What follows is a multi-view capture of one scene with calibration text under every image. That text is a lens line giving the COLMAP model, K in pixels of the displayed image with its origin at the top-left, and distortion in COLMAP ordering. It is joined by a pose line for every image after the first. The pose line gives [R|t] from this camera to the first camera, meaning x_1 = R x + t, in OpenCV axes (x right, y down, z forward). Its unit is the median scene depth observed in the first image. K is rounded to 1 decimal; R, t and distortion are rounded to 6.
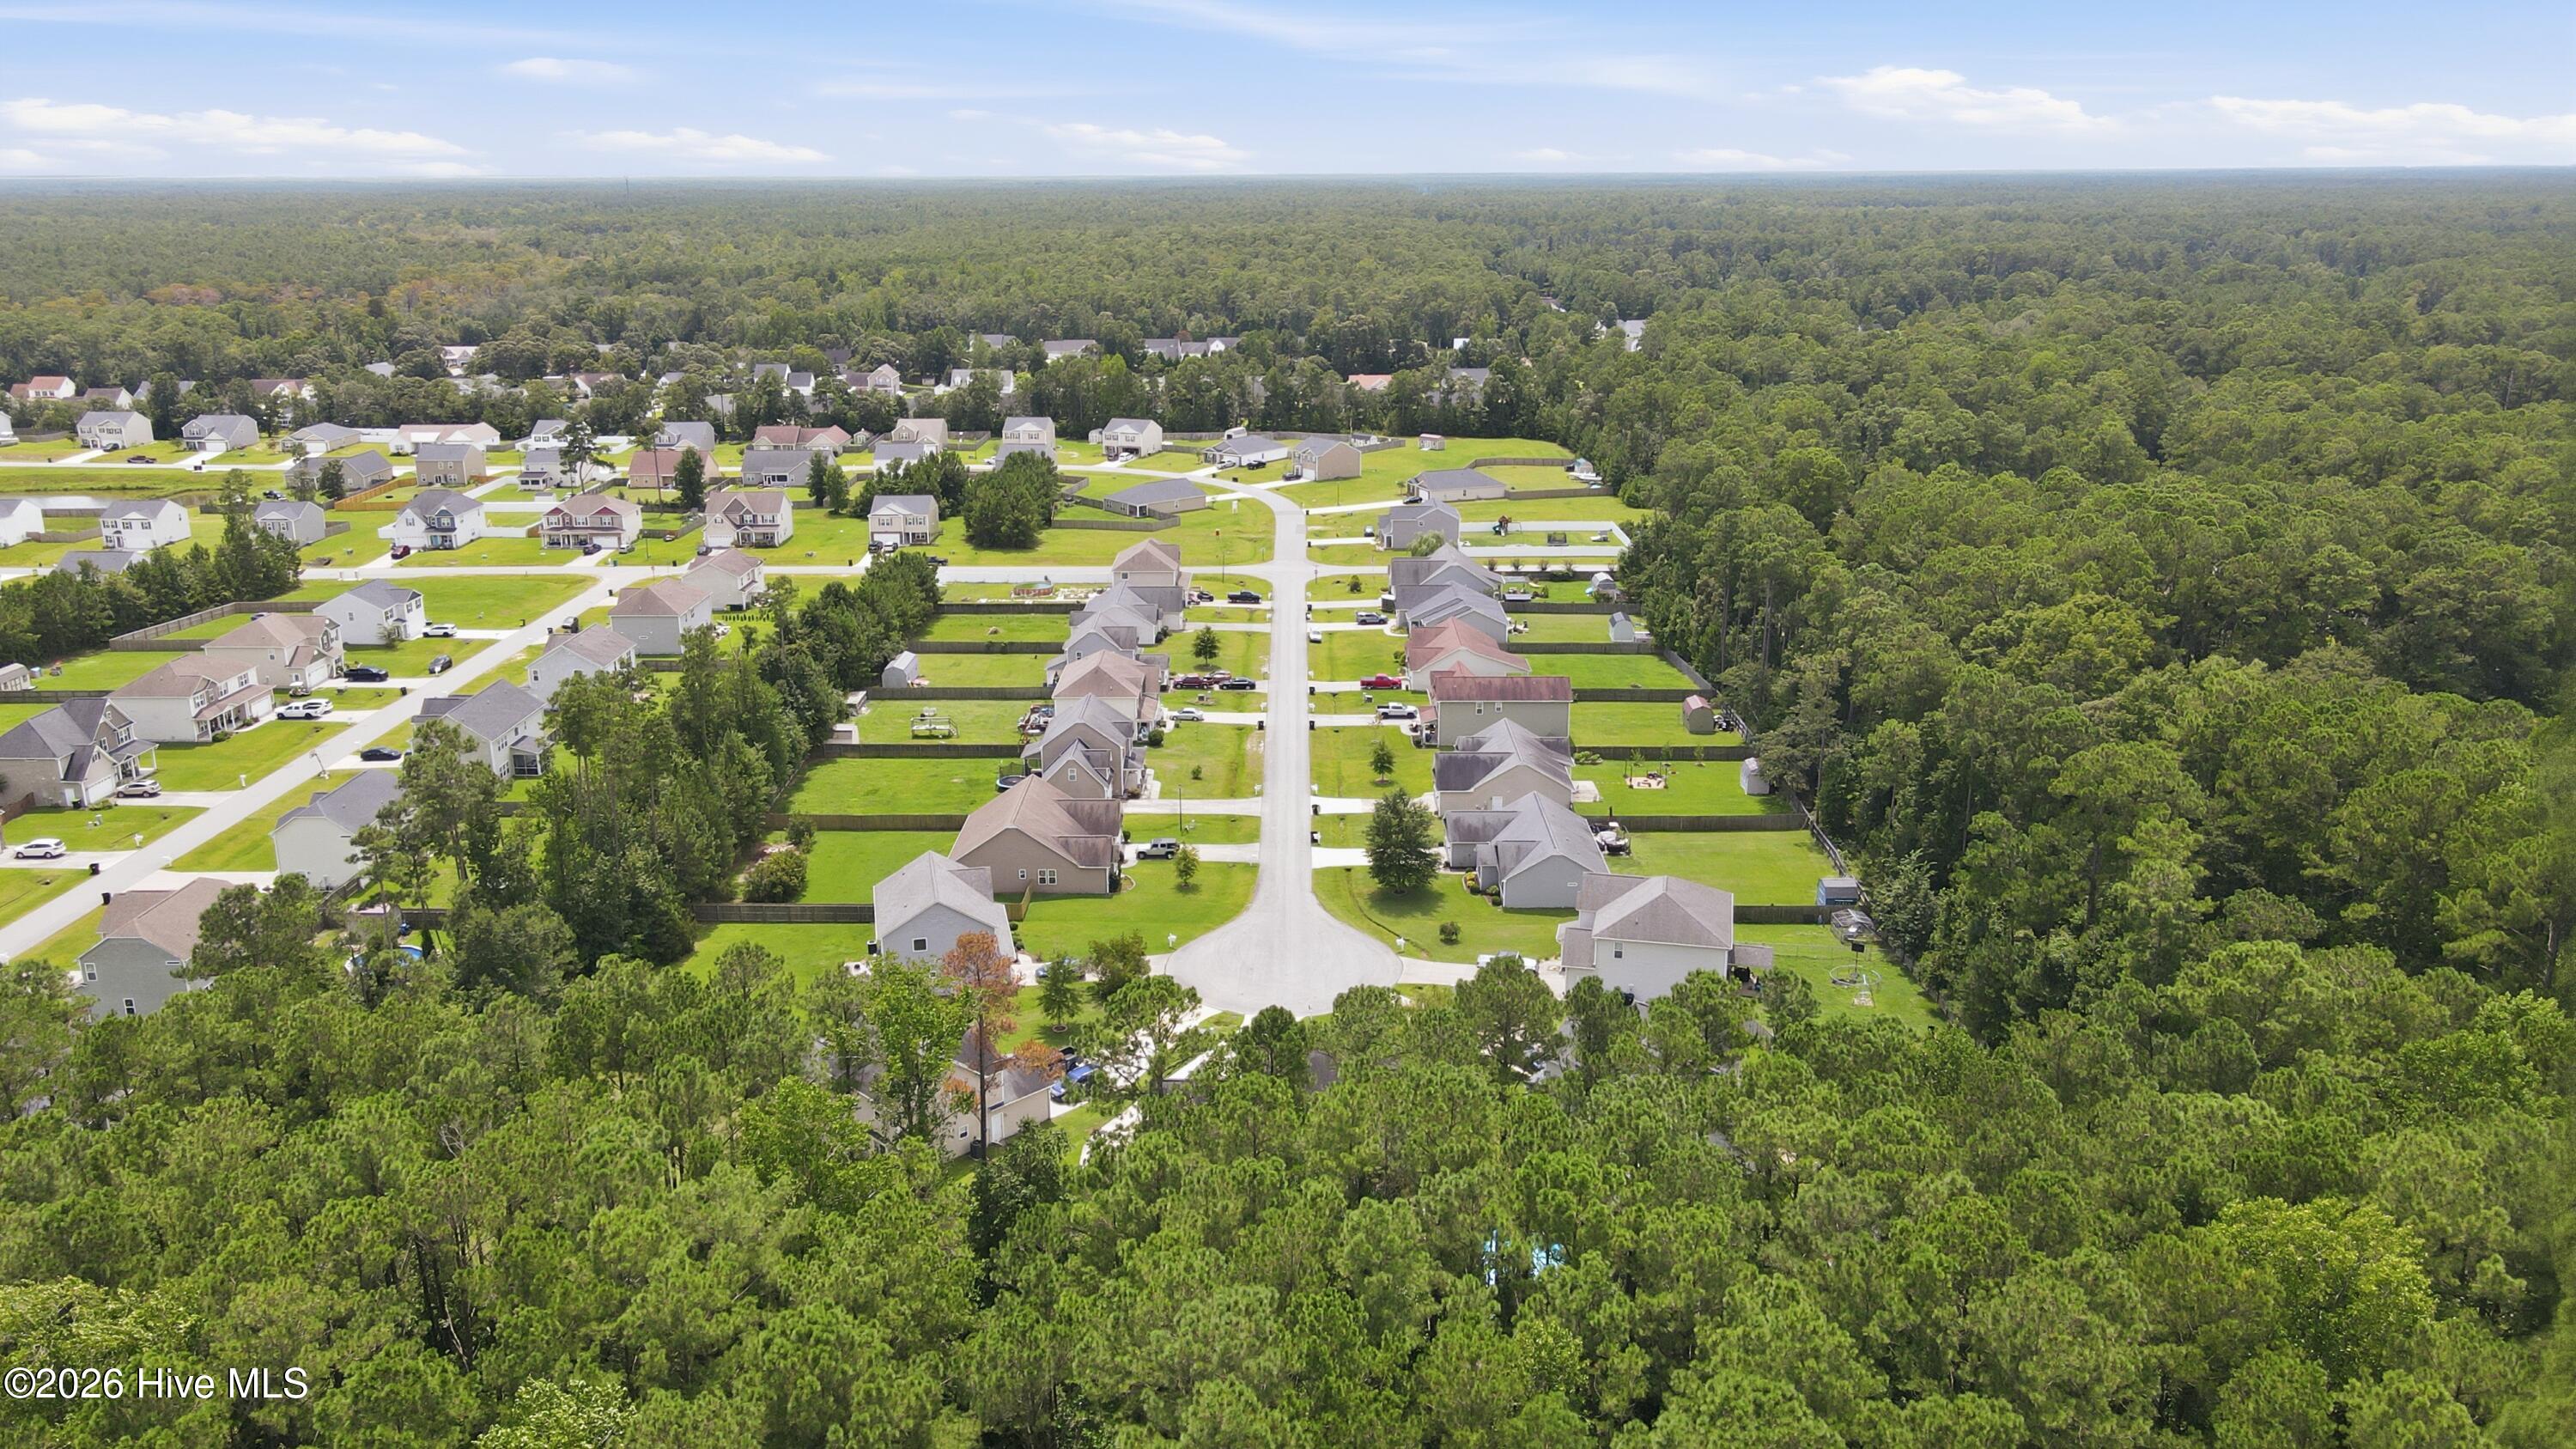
lens RADIAL K [[1941.8, 0, 1258.4], [0, 1941.8, 723.0], [0, 0, 1]] dist [0.013754, 0.005488]
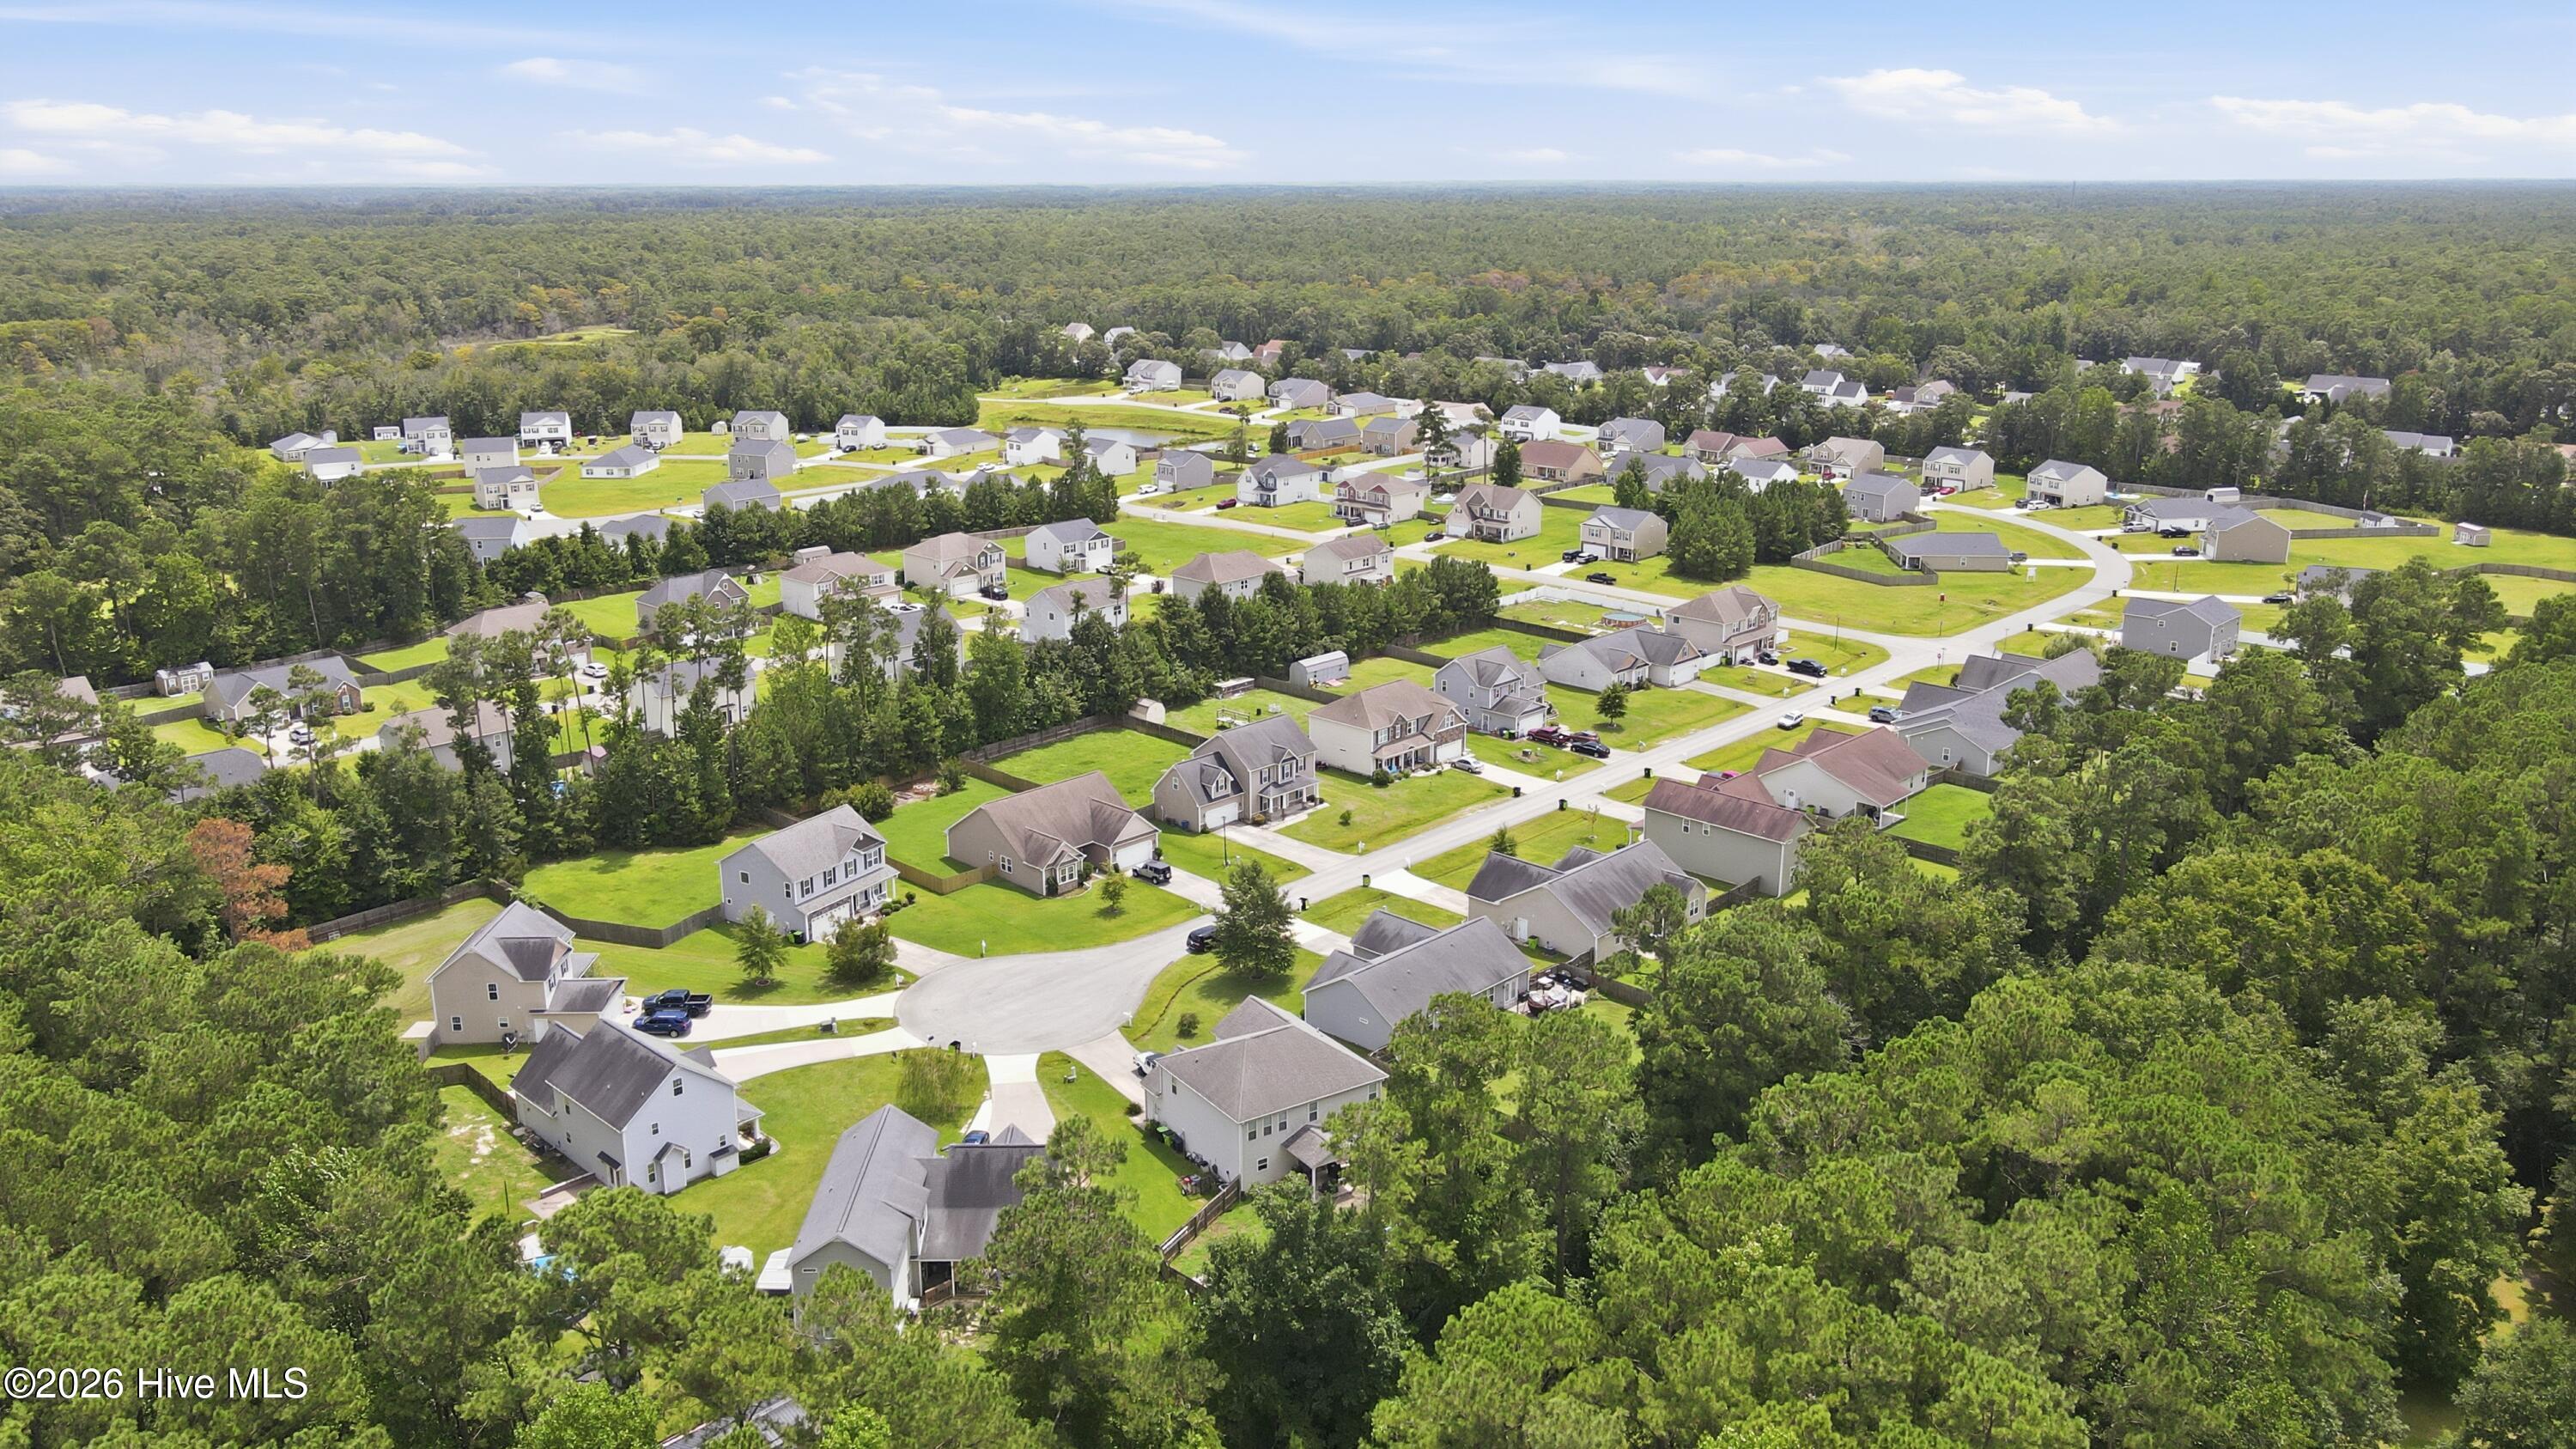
lens RADIAL K [[1941.8, 0, 1258.4], [0, 1941.8, 723.0], [0, 0, 1]] dist [0.013754, 0.005488]
pose [[0.724338, 0.195226, -0.661227, 0.443545], [-0.194738, 0.977952, 0.075412, -0.065728], [0.661371, 0.074142, 0.746386, 0.222129]]
